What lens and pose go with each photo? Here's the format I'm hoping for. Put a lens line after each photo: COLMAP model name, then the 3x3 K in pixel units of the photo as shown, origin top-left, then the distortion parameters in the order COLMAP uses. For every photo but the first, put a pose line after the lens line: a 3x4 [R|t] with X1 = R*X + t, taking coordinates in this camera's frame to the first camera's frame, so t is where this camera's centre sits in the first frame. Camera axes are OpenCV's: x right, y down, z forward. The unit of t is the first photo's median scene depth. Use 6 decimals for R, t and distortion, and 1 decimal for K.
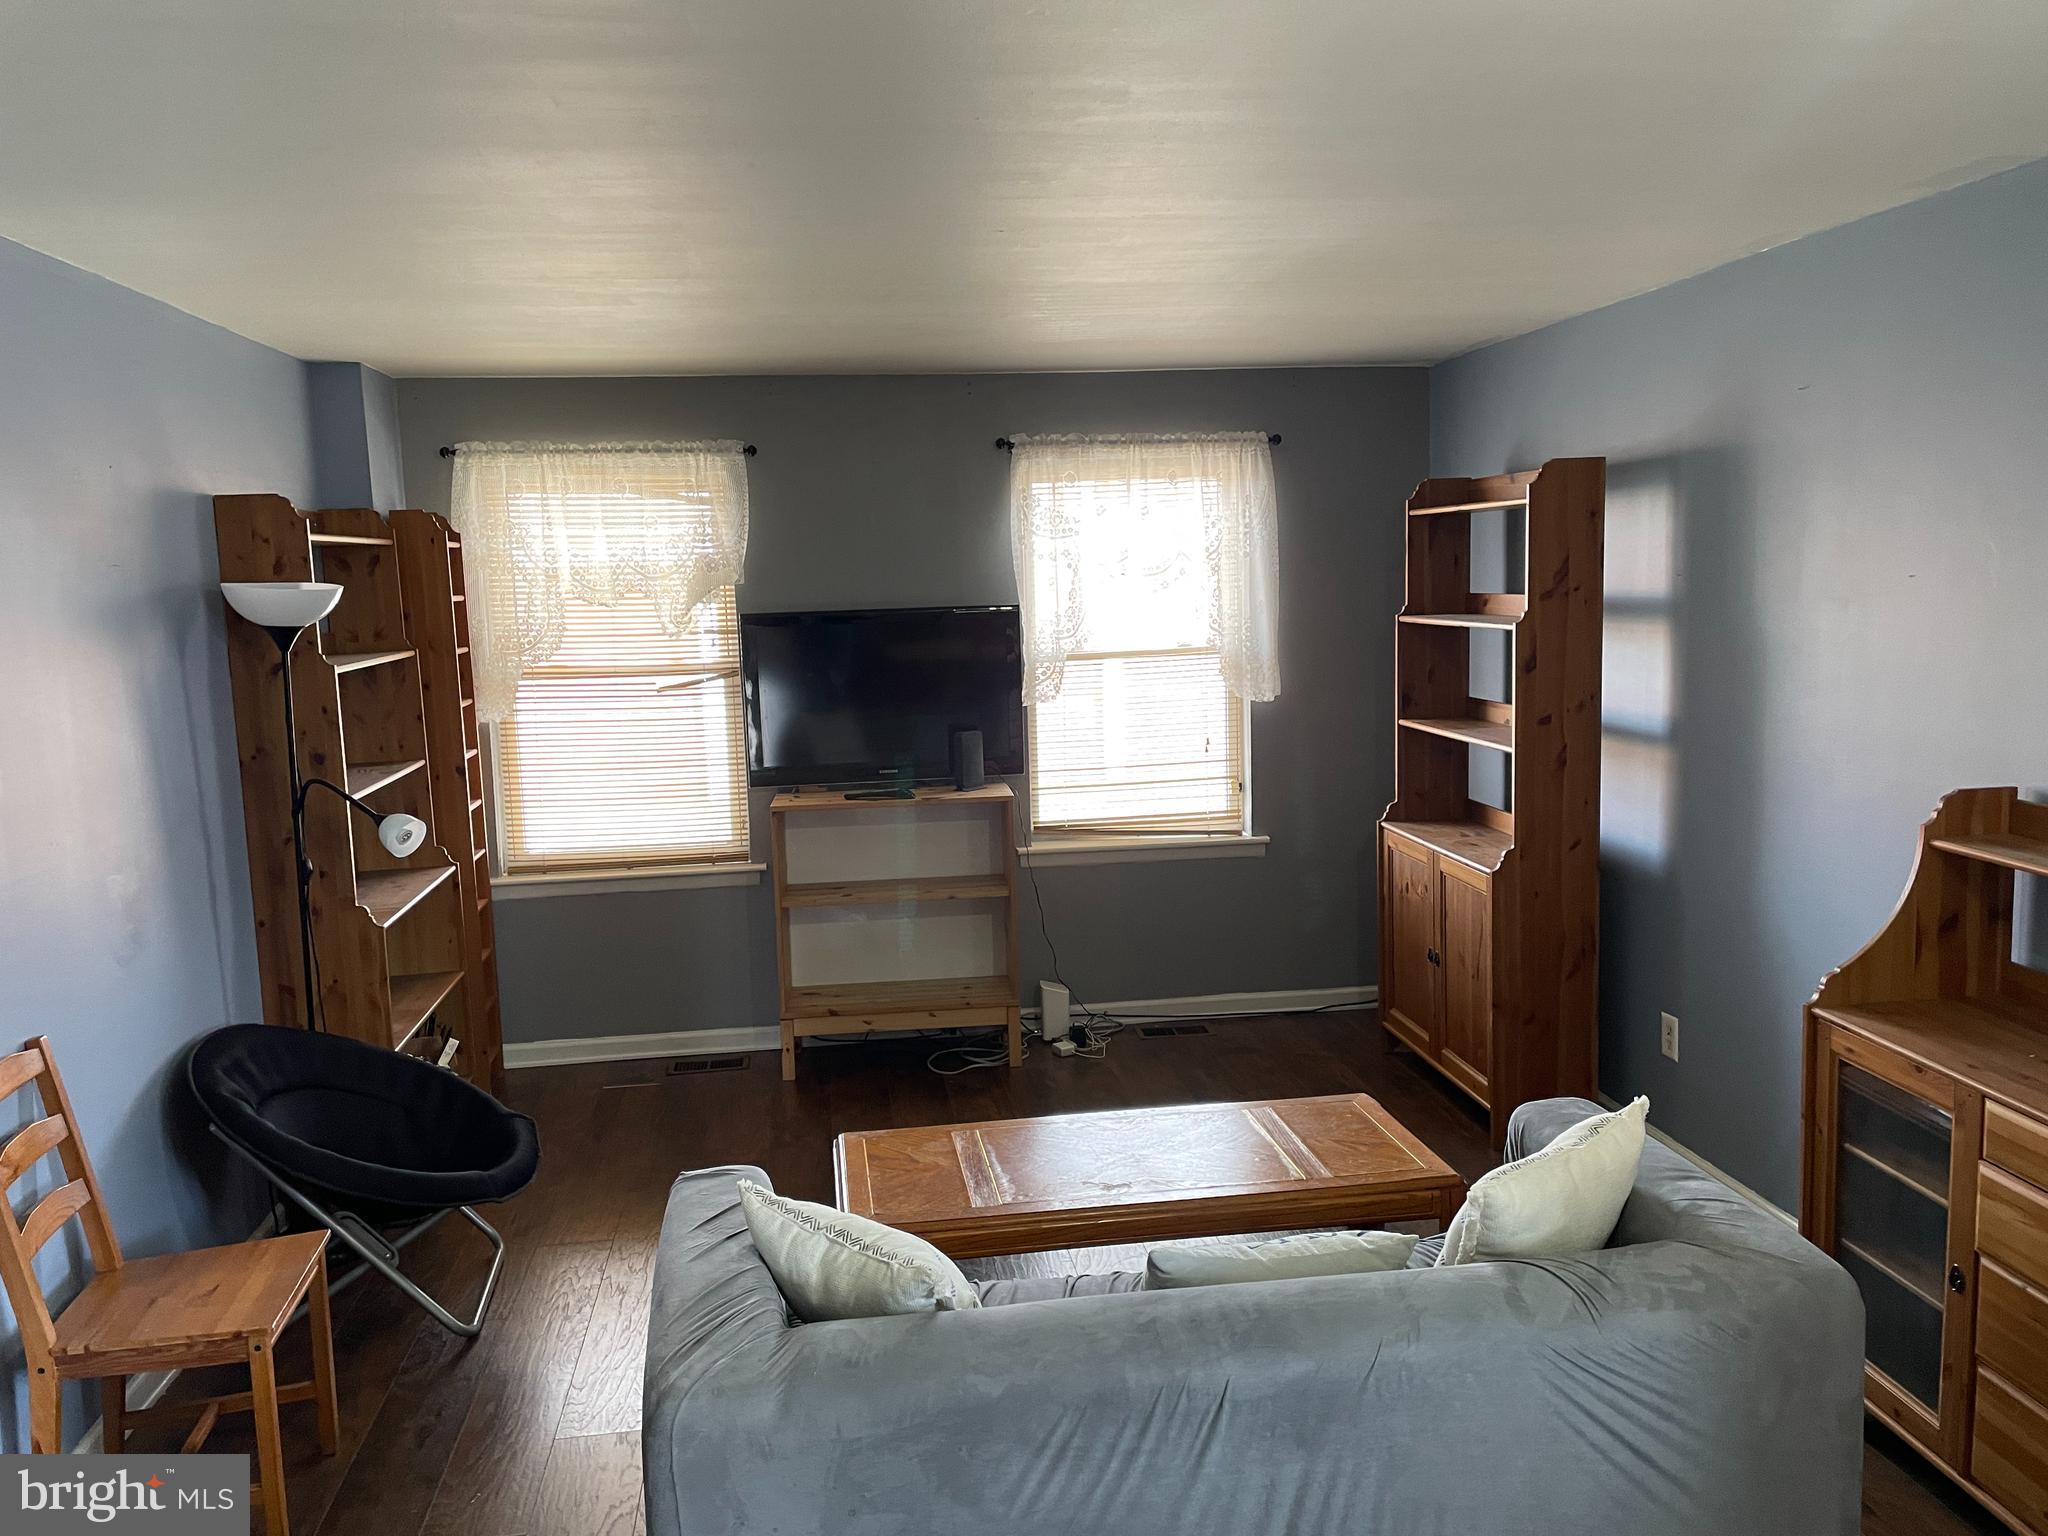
lens RADIAL K [[1551.0, 0, 1025.9], [0, 1551.0, 761.5], [0, 0, 1]] dist [0.016933, 0.003998]
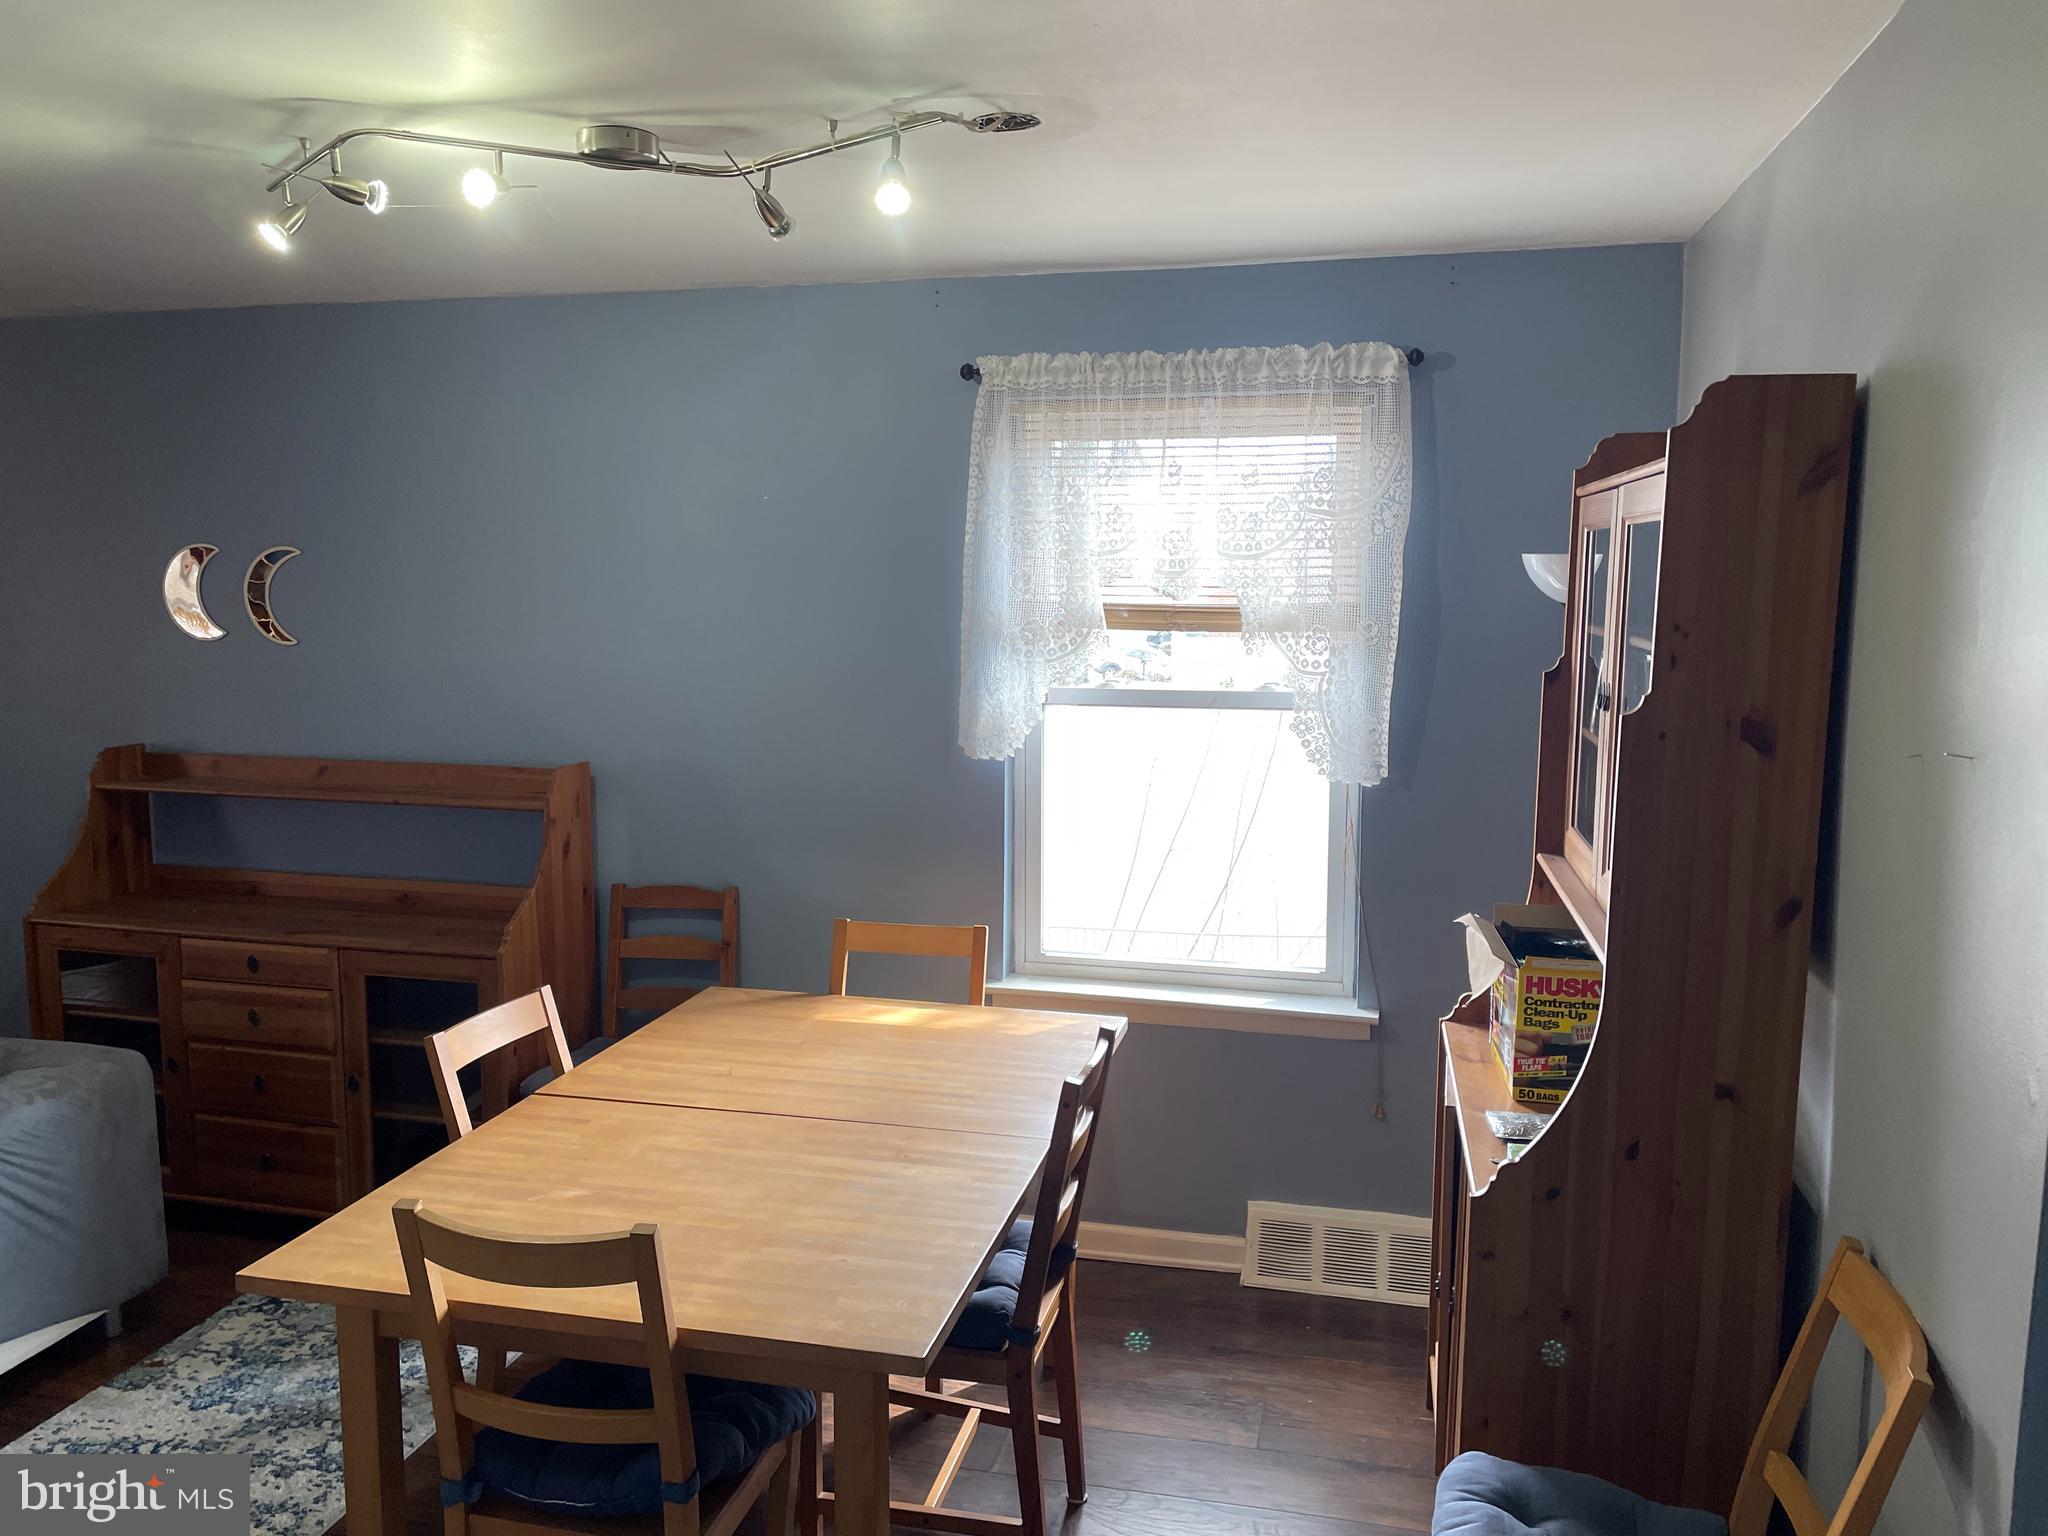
lens RADIAL K [[1551.0, 0, 1021.0], [0, 1551.0, 768.2], [0, 0, 1]] dist [0.016933, 0.003998]
pose [[0.361311, -0.085515, 0.928516, -0.486584], [0.099703, 0.993620, 0.052714, 0.052560], [-0.927100, 0.073530, 0.367532, -0.330326]]
